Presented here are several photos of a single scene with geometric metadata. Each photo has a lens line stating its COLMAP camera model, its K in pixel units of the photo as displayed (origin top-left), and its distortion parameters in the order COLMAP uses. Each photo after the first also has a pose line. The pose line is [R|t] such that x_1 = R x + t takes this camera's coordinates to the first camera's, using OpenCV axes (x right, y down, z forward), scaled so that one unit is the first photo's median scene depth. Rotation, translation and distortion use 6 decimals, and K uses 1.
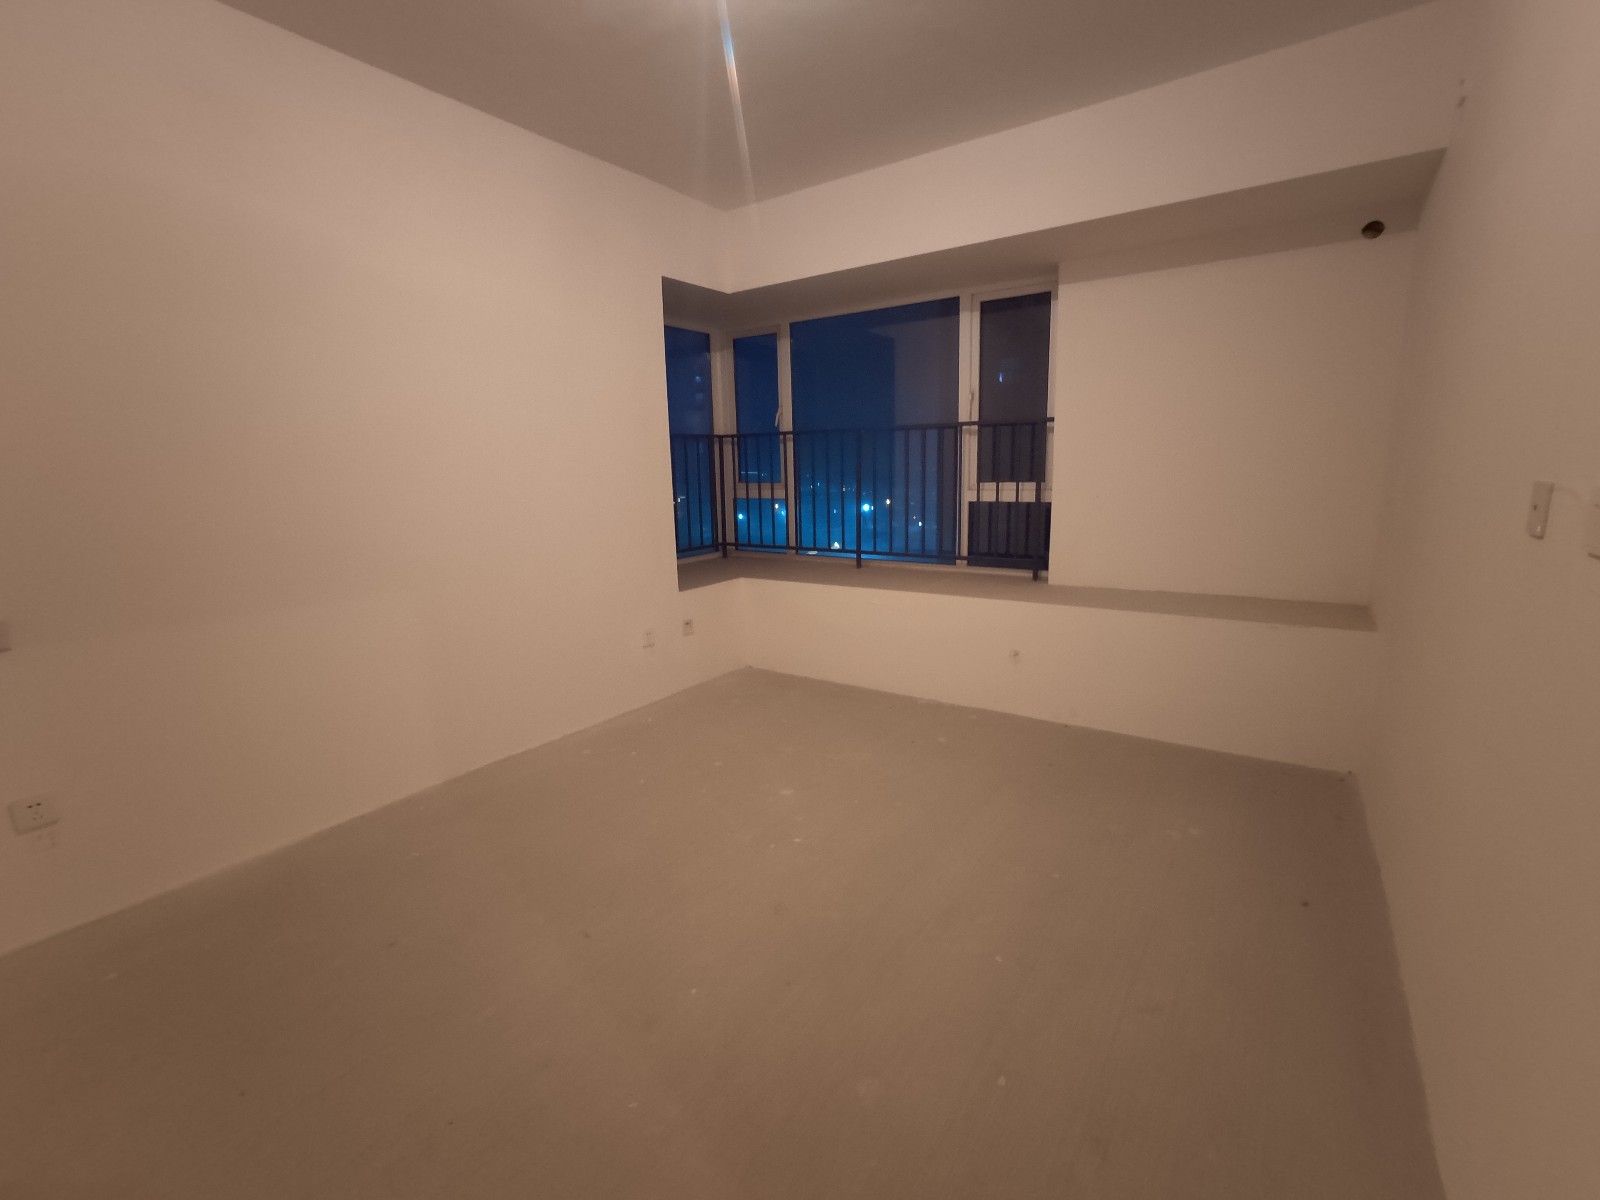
lens RADIAL K [[710.6, 0, 806.3], [0, 710.6, 576.6], [0, 0, 1]] dist [-0.000375, 0.000389]
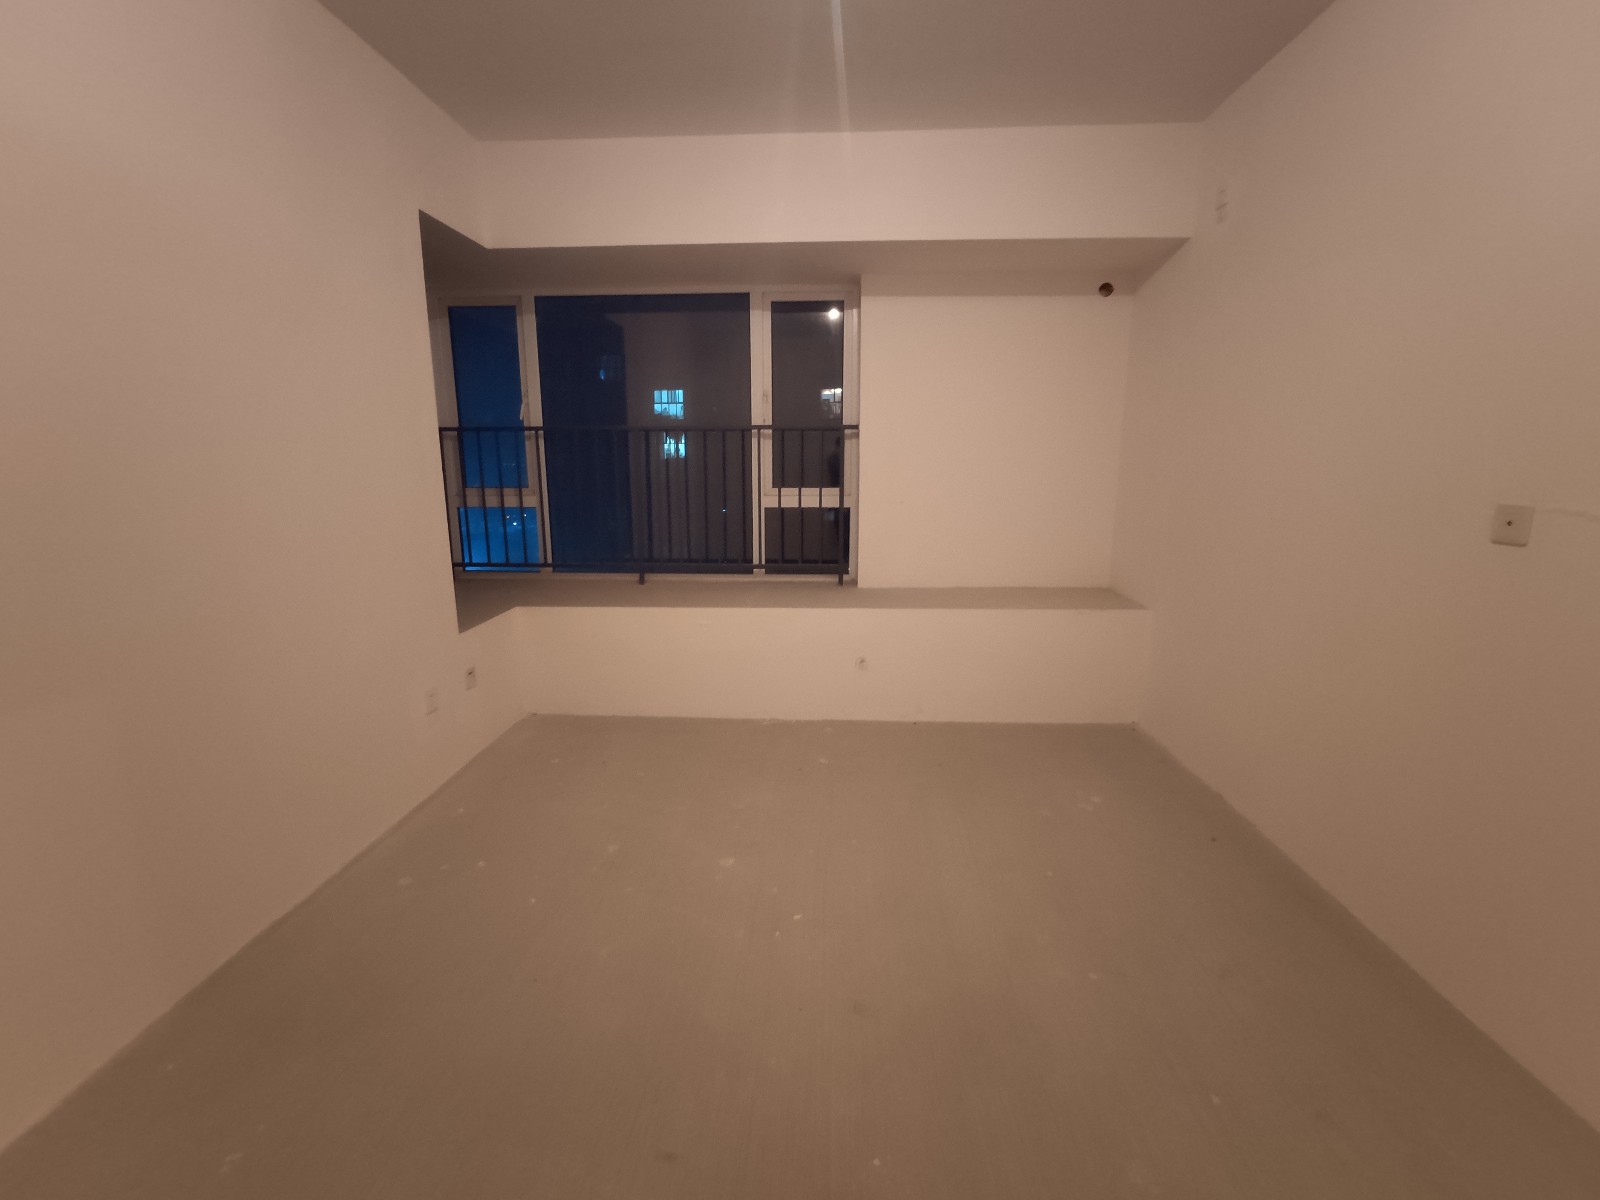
lens RADIAL K [[711.6, 0, 802.4], [0, 711.6, 573.8], [0, 0, 1]] dist [-0.005048, 0.000018]
pose [[0.853257, -0.063198, 0.517648, -0.241317], [0.065932, 0.997738, 0.013133, -0.026189], [-0.517307, 0.022924, 0.855493, 0.154528]]
